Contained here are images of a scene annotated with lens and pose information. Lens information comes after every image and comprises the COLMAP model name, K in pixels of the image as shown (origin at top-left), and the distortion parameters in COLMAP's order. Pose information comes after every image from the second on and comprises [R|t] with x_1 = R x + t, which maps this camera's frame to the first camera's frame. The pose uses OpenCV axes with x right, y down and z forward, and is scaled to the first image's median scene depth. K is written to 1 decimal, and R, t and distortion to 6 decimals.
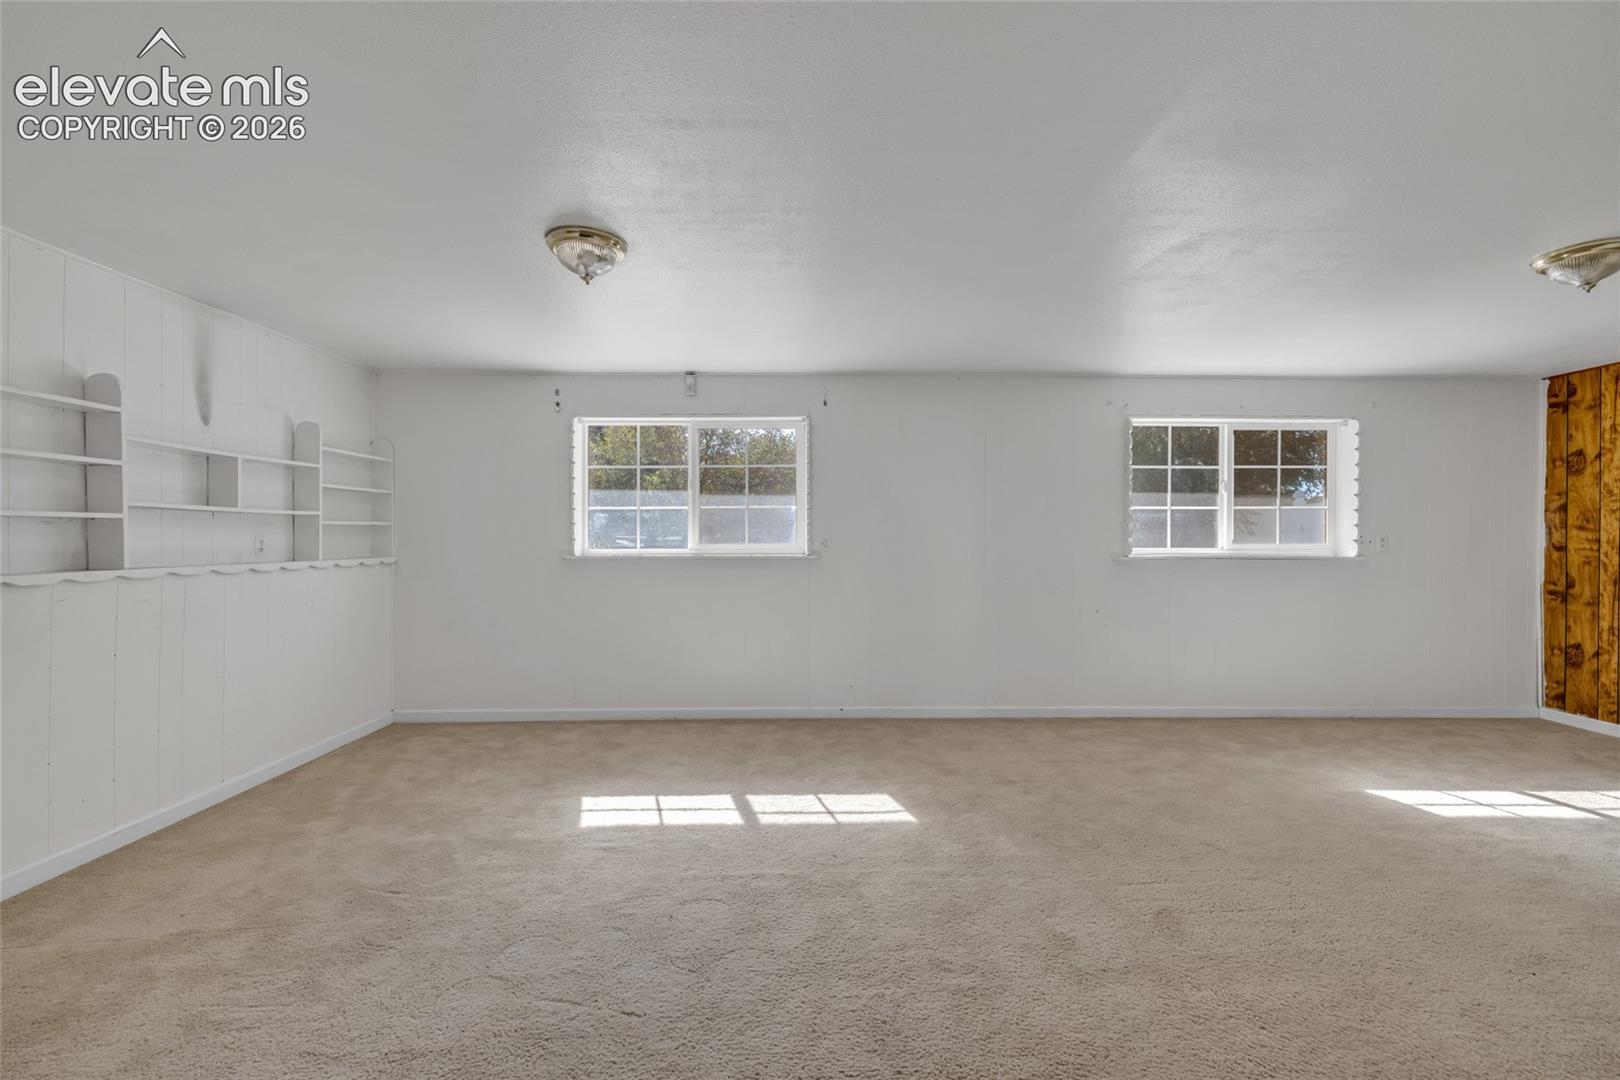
lens RADIAL K [[681.7, 0, 813.4], [0, 681.7, 539.1], [0, 0, 1]] dist [-0.010241, -0.000618]
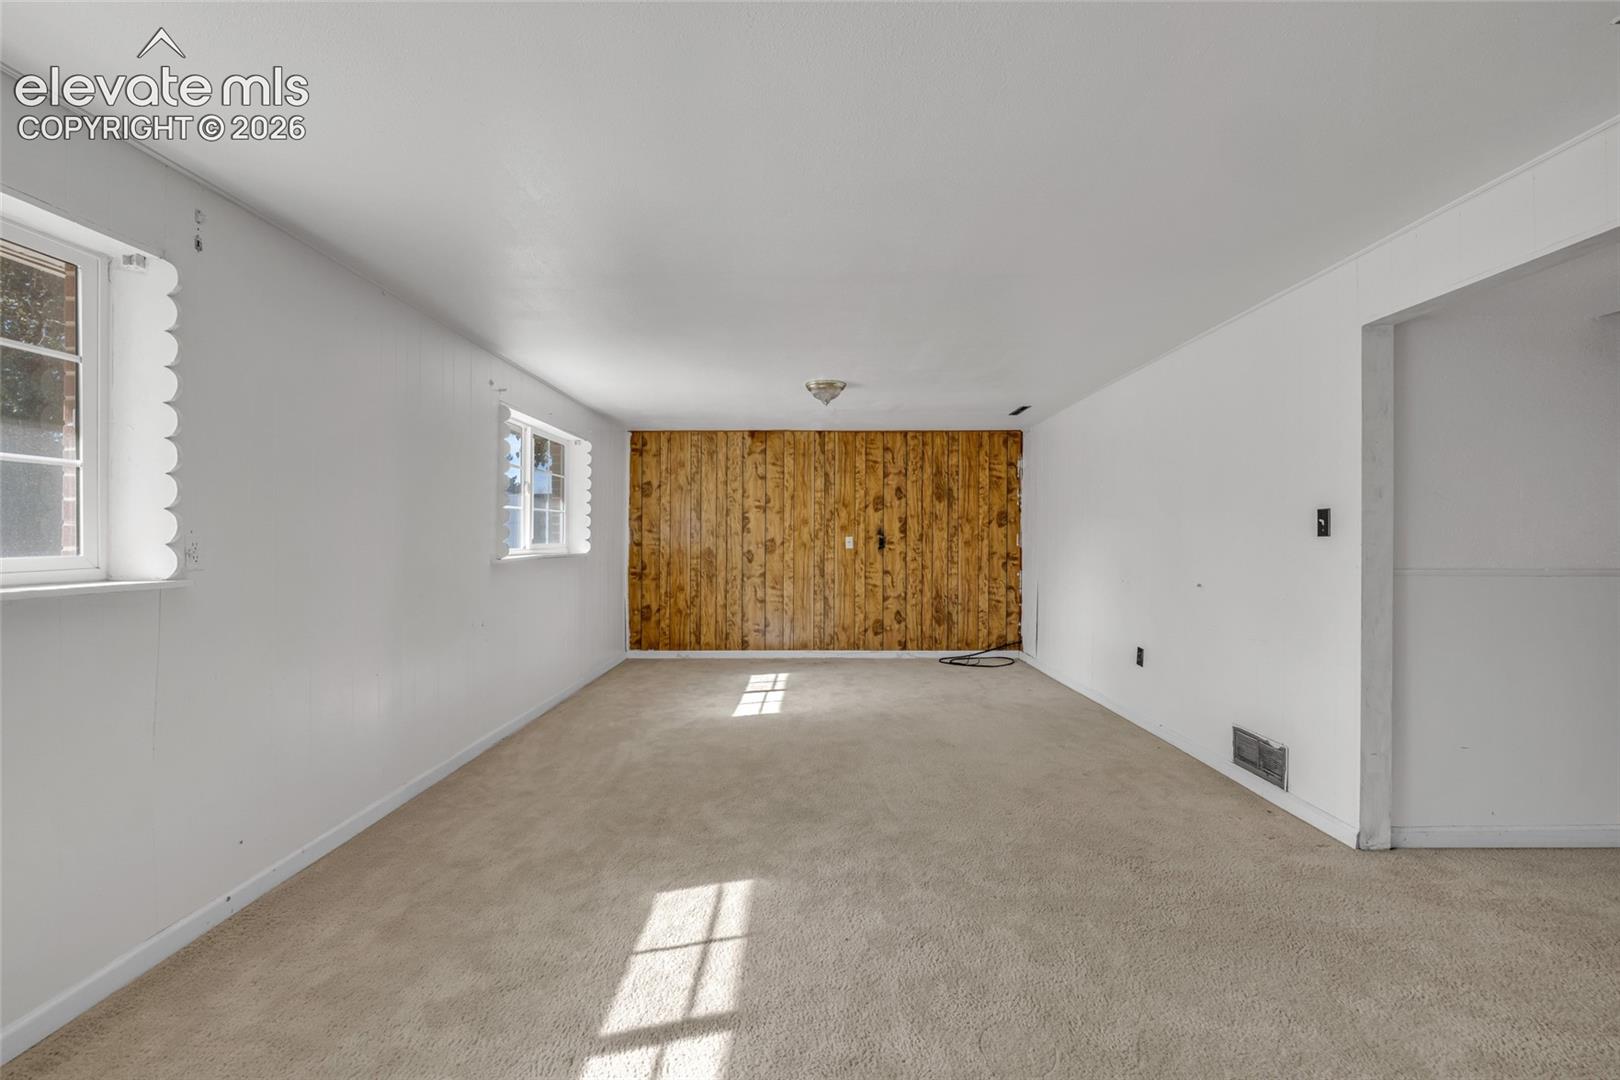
lens RADIAL K [[681.7, 0, 813.4], [0, 681.7, 539.1], [0, 0, 1]] dist [-0.010241, -0.000618]
pose [[0.003349, -0.003939, 0.999987, -0.442770], [0.005983, 0.999974, 0.003919, -0.001809], [-0.999976, 0.005970, 0.003372, 0.602907]]
